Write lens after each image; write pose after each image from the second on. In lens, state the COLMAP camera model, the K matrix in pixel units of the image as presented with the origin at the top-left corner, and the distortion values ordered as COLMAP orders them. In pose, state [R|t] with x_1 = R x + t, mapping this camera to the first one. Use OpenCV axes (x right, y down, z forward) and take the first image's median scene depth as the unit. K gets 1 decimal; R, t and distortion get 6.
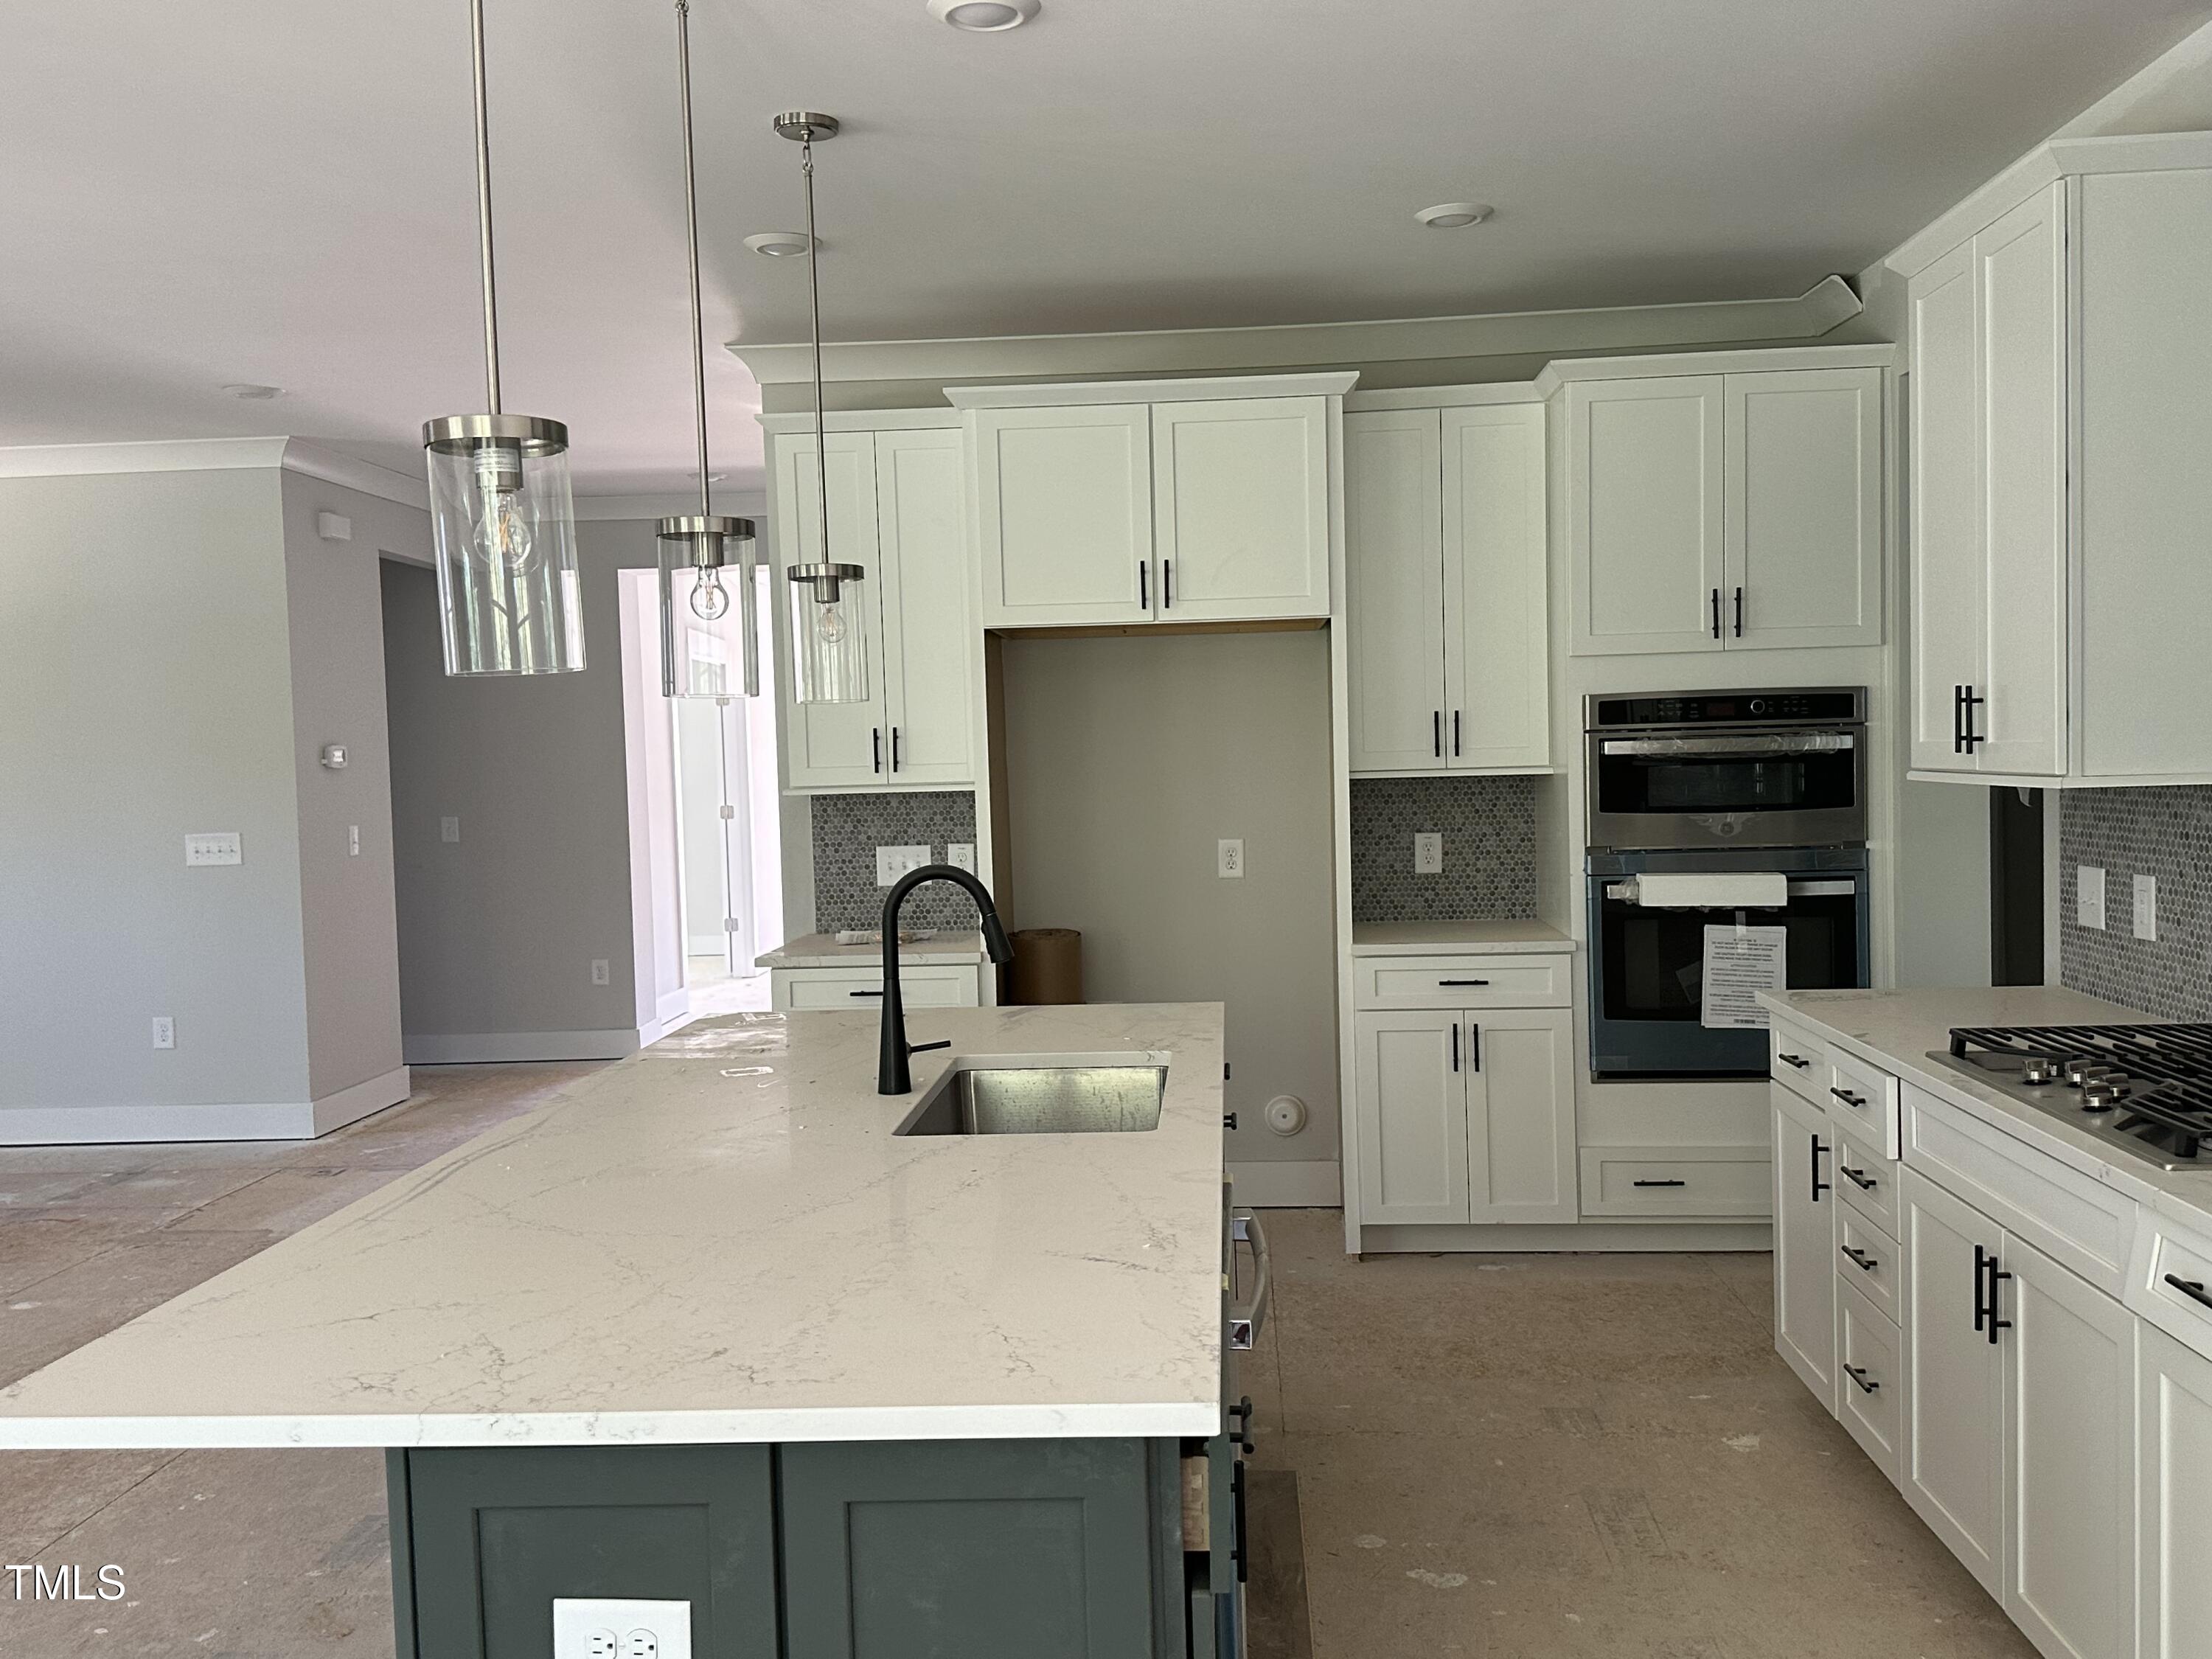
lens RADIAL K [[1990.8, 0, 1099.8], [0, 1990.8, 820.6], [0, 0, 1]] dist [0.040308, -0.005371]
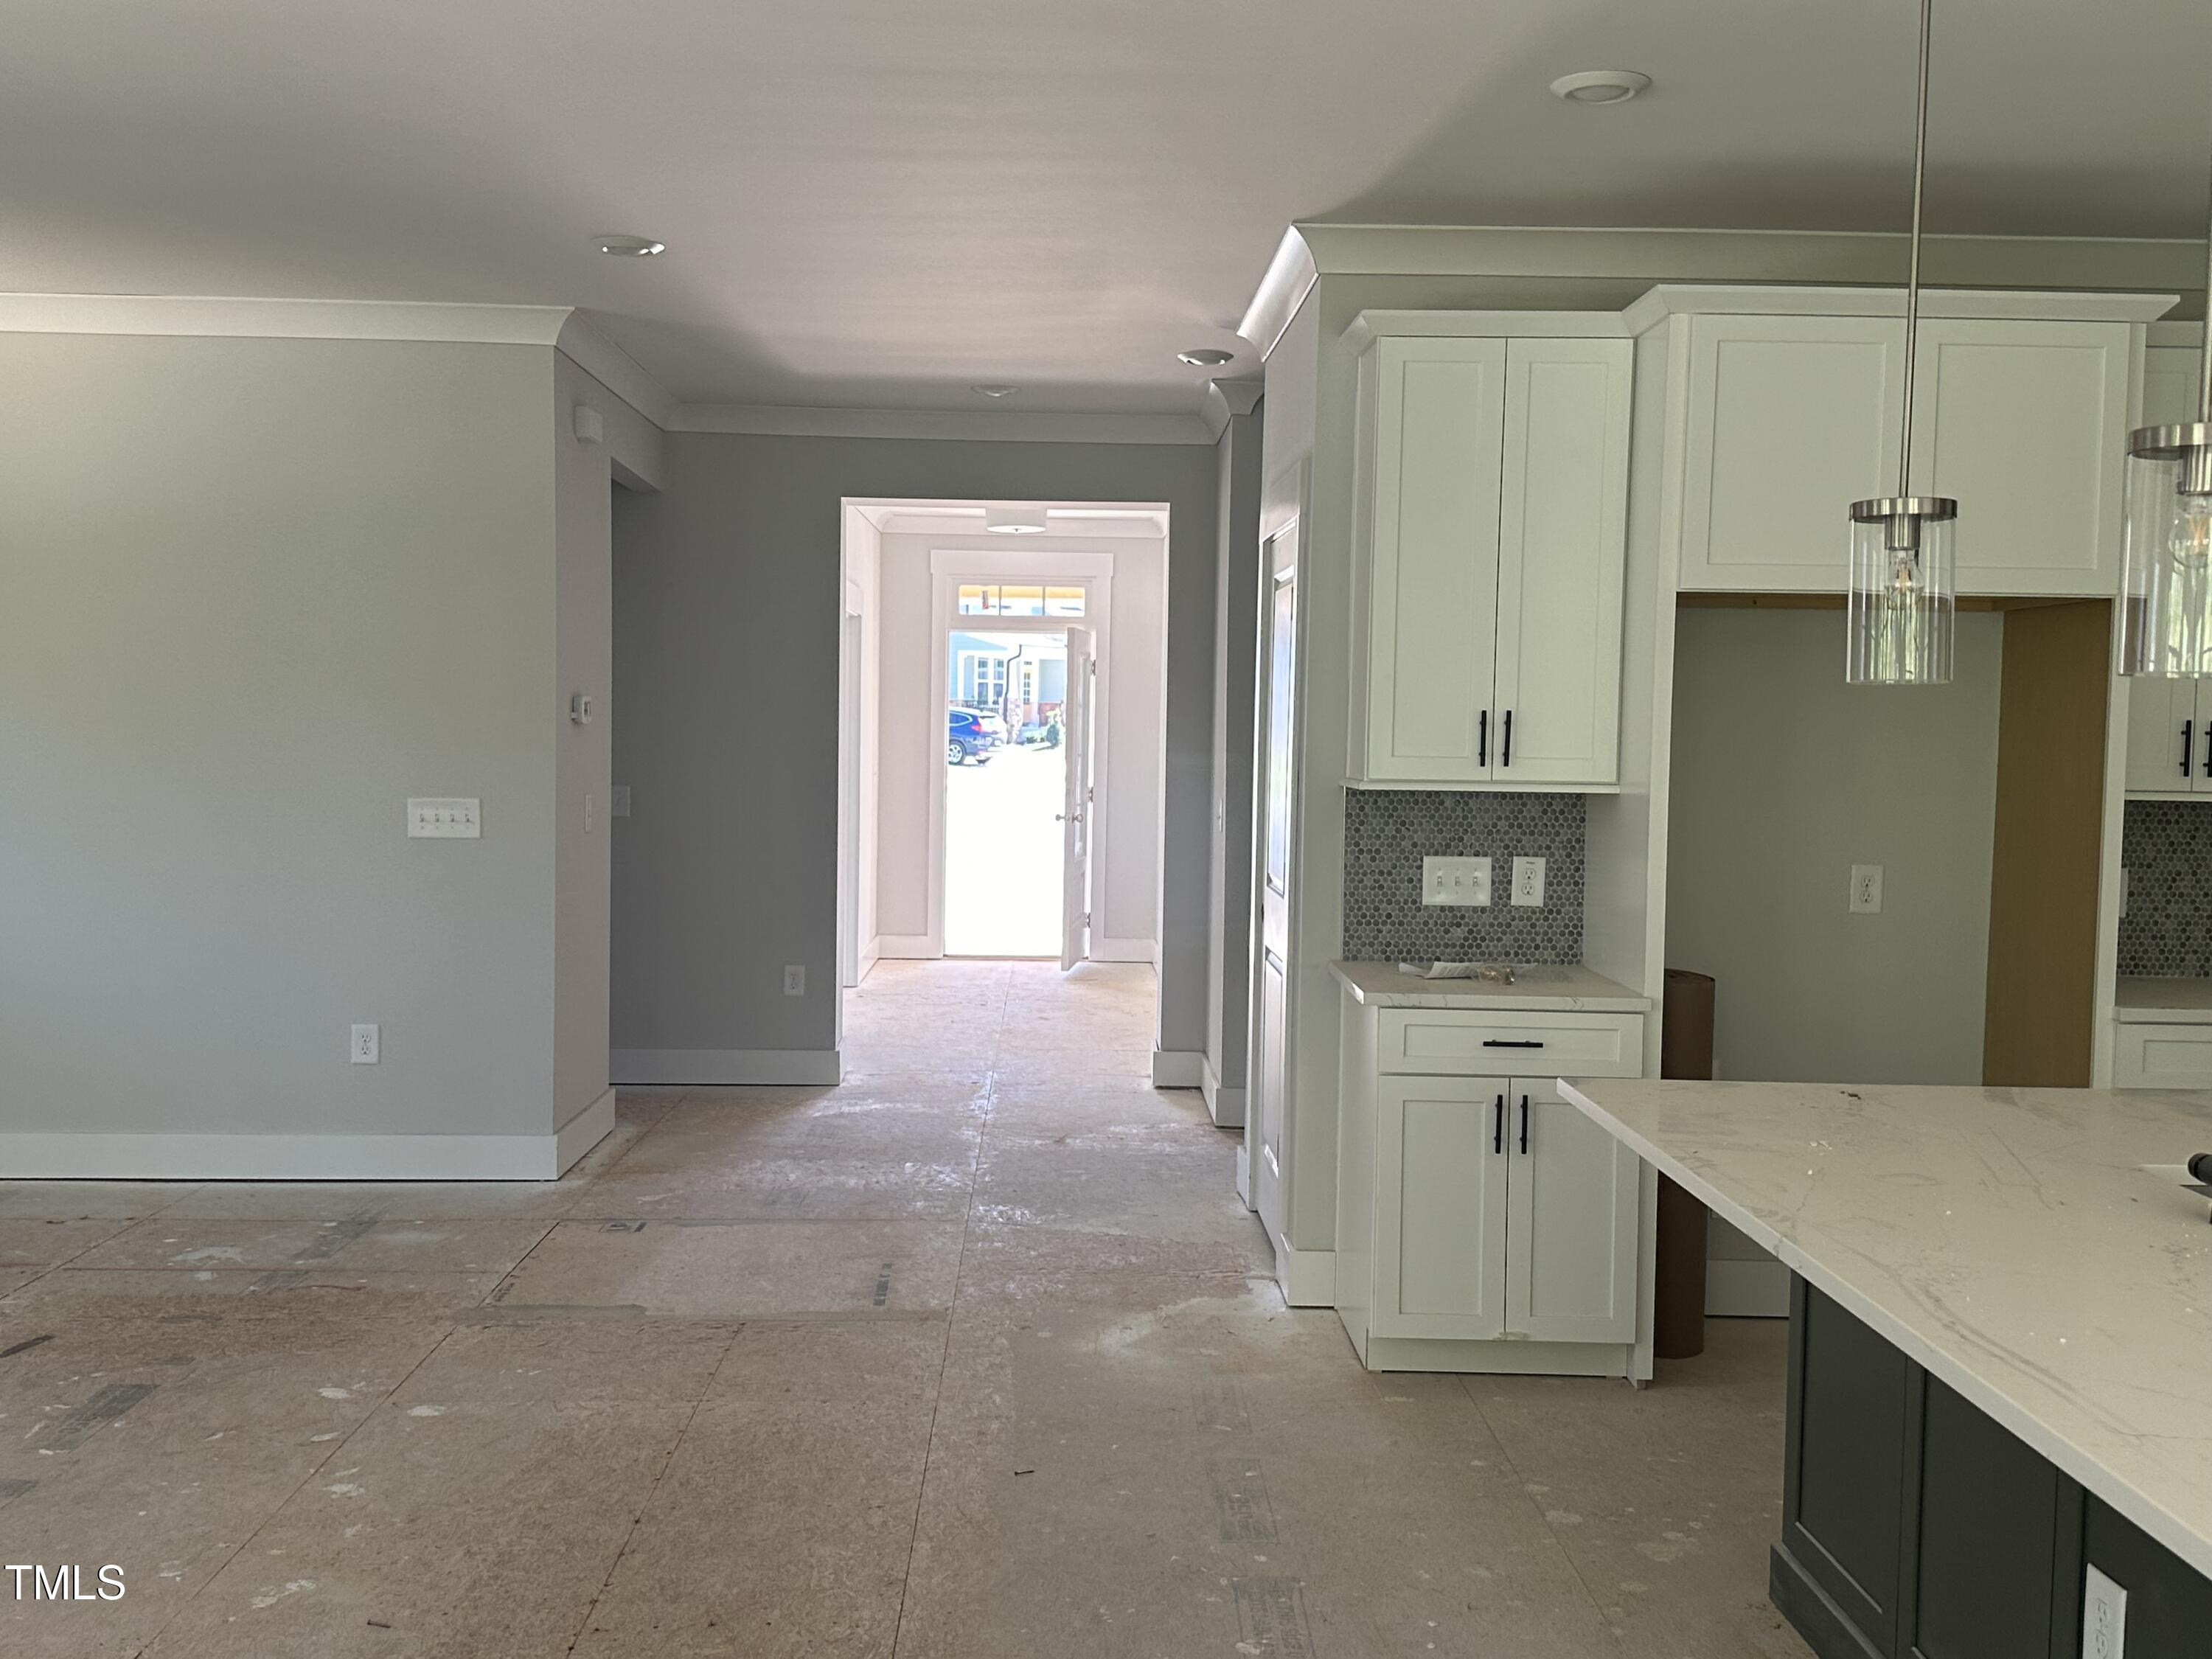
lens RADIAL K [[2147.8, 0, 1102.1], [0, 2147.8, 839.4], [0, 0, 1]] dist [0.046681, 0.000000]
pose [[0.994670, 0.042277, 0.094047, -0.323638], [-0.043513, 0.998991, 0.011129, 0.002321], [-0.093481, -0.015162, 0.995506, 0.144772]]
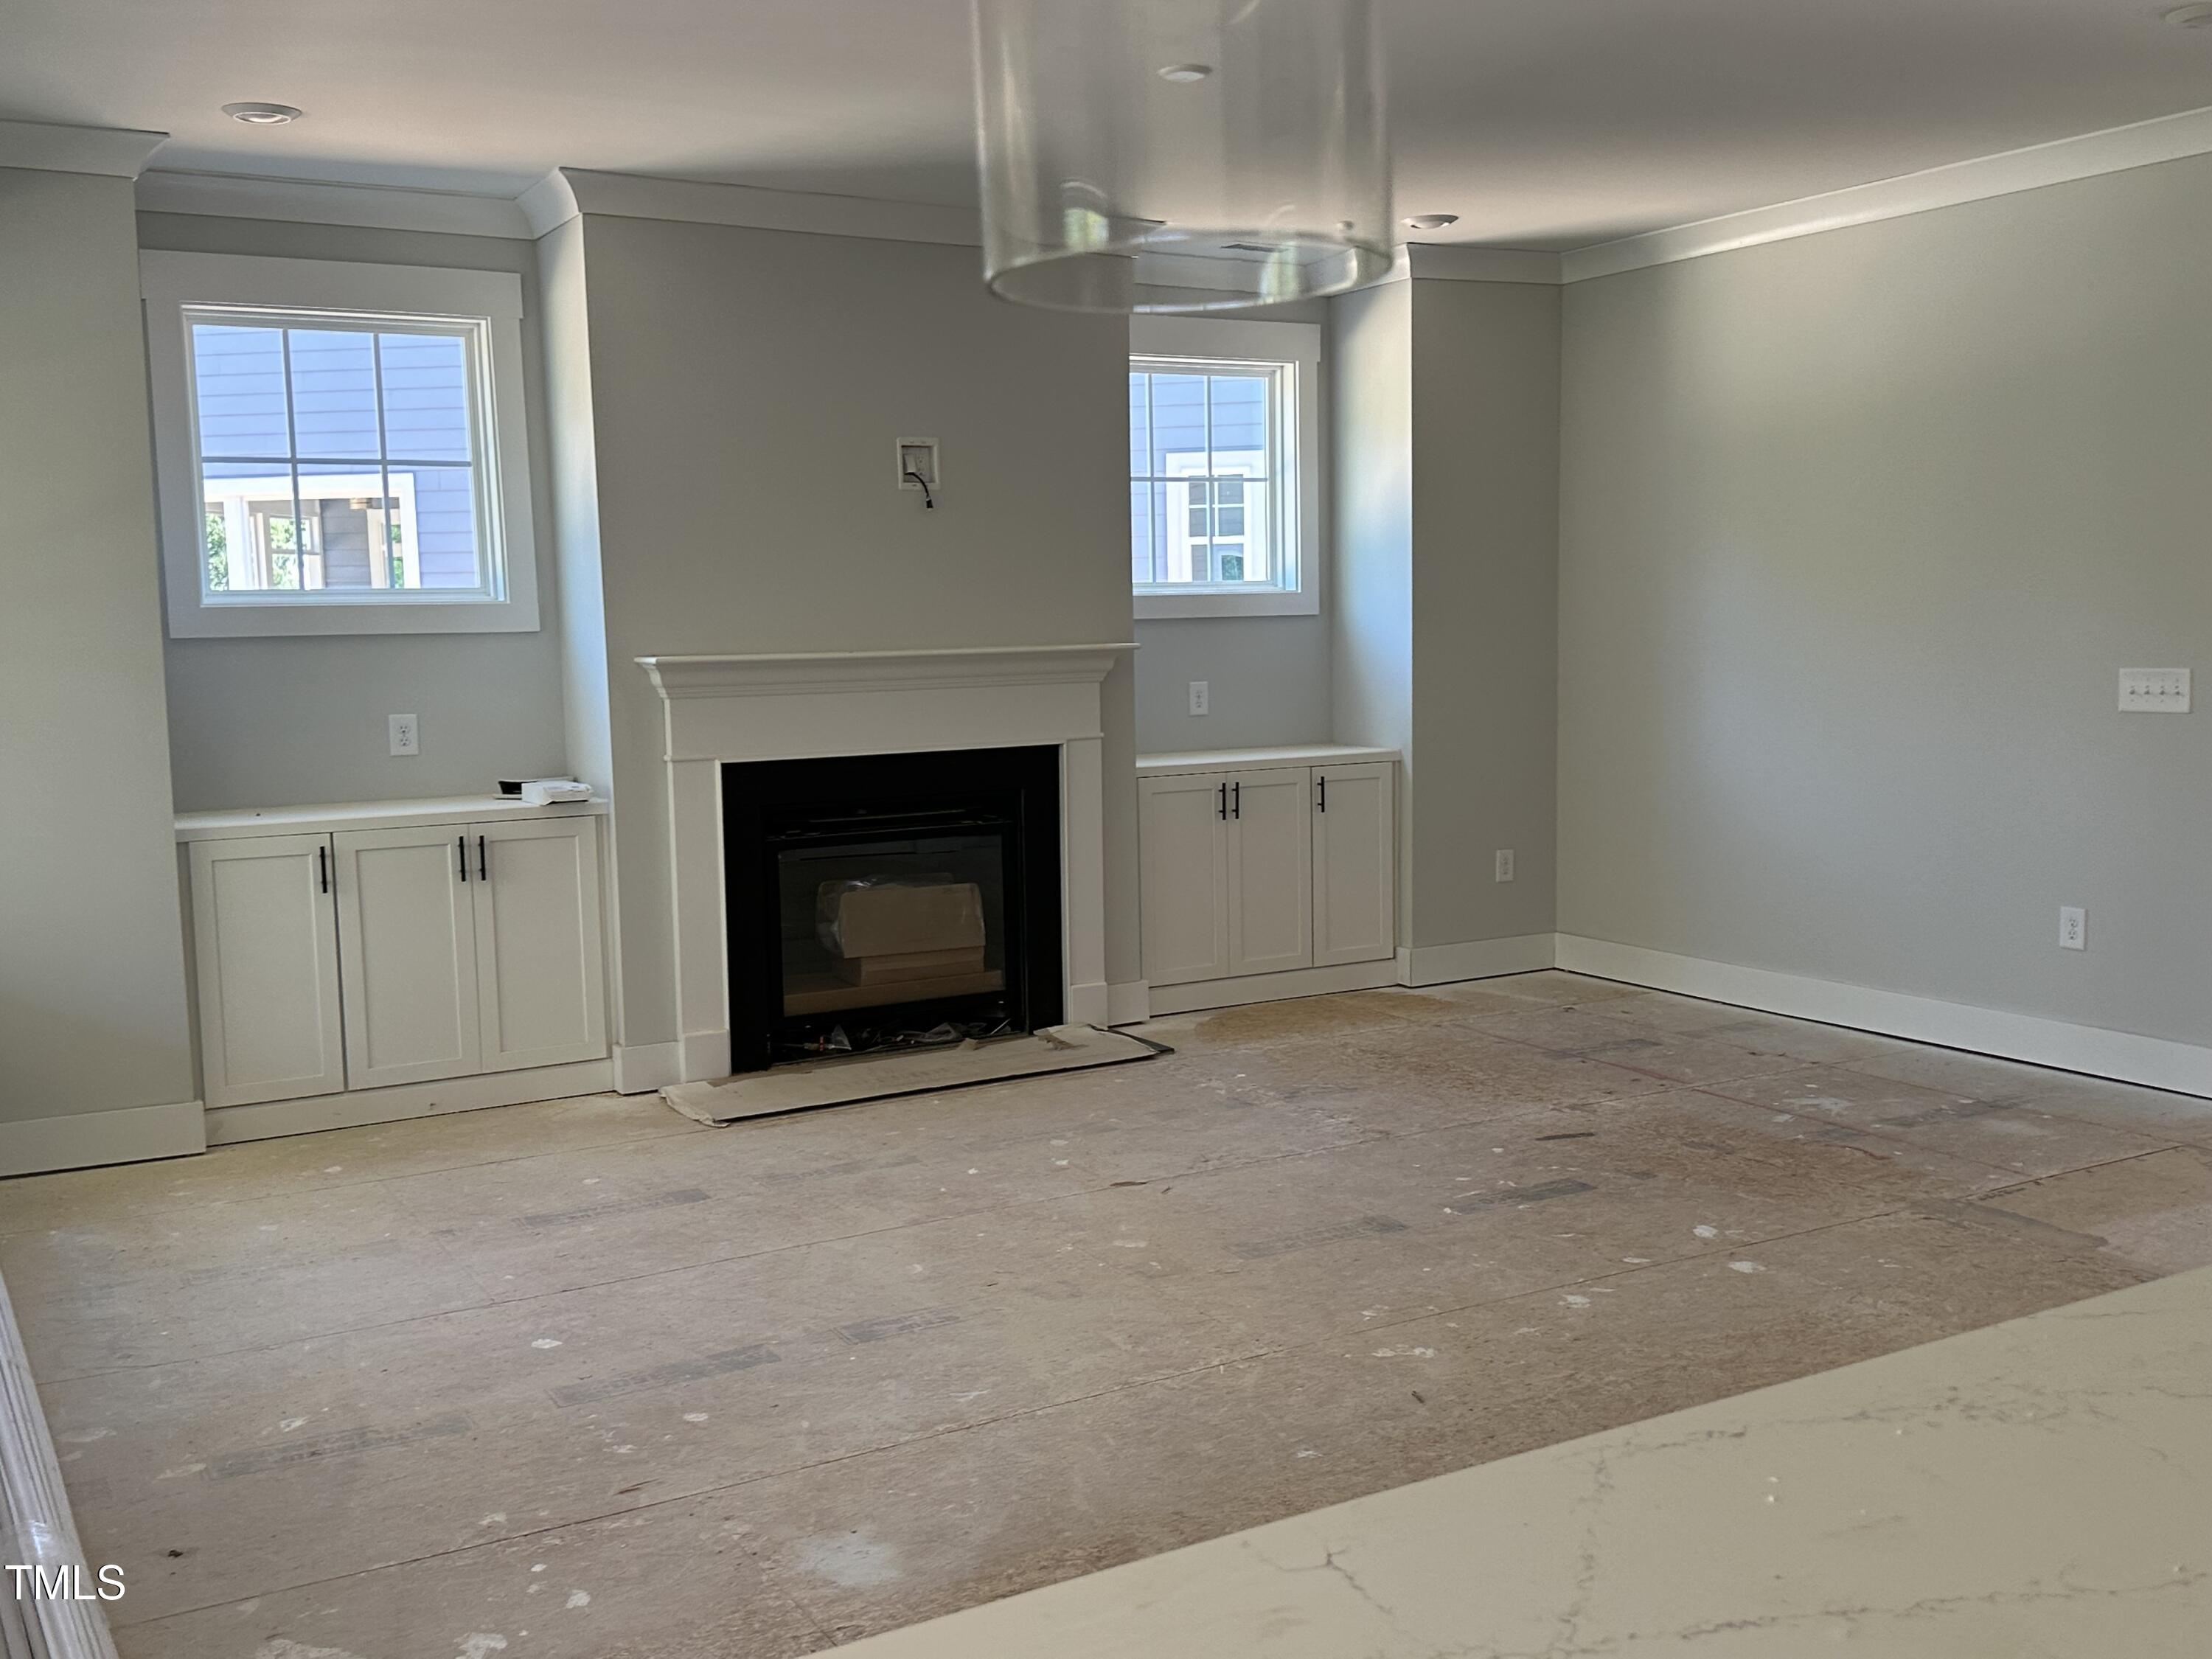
lens RADIAL K [[2147.8, 0, 1096.3], [0, 2147.8, 837.0], [0, 0, 1]] dist [0.046681, 0.000000]
pose [[0.560194, 0.111592, -0.820810, -0.003156], [-0.034082, 0.993151, 0.111761, -0.009710], [0.827660, -0.034632, 0.560160, 0.293635]]
